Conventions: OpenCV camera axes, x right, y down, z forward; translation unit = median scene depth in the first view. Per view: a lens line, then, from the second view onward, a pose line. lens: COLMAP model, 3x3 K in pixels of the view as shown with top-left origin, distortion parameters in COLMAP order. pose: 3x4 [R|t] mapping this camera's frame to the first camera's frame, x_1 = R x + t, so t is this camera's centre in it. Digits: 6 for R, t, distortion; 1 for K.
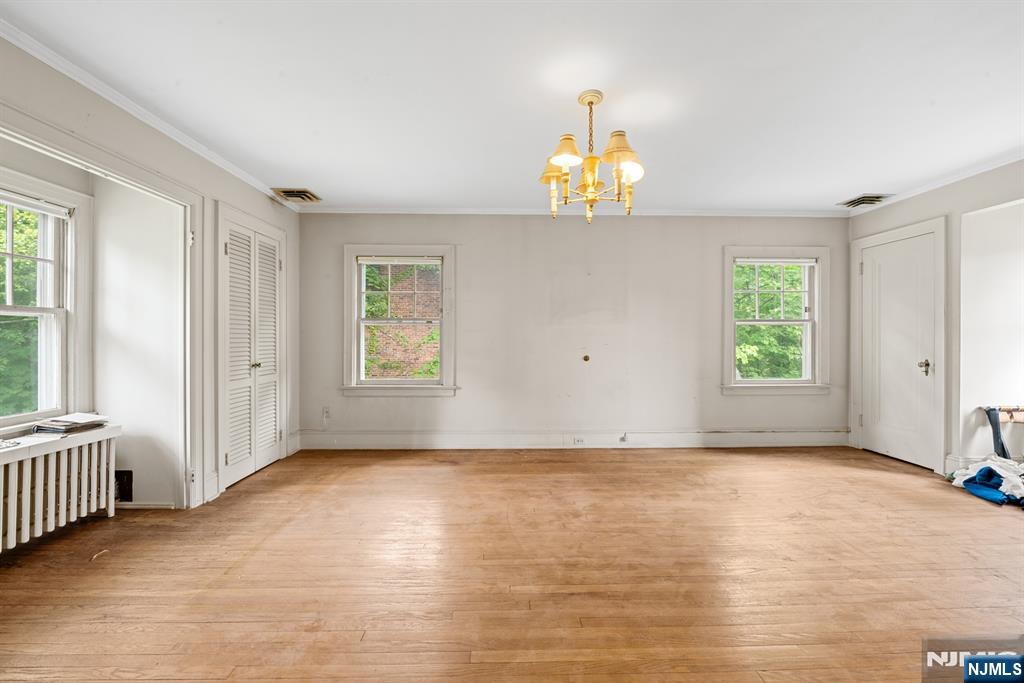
lens RADIAL K [[418.7, 0, 507.0], [0, 418.7, 339.0], [0, 0, 1]] dist [-0.003280, -0.001036]
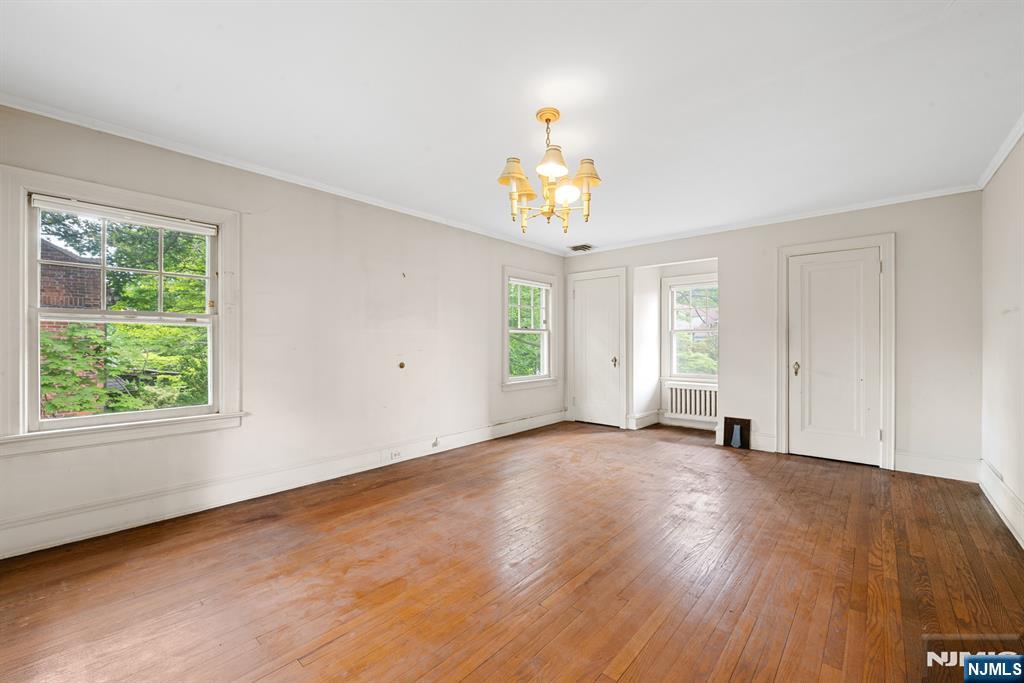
lens RADIAL K [[418.7, 0, 509.1], [0, 418.7, 345.7], [0, 0, 1]] dist [-0.003280, -0.001036]
pose [[0.676439, -0.005673, 0.736477, -0.372648], [0.004792, 0.999983, 0.003301, 0.000343], [-0.736483, 0.001296, 0.676455, 0.207215]]
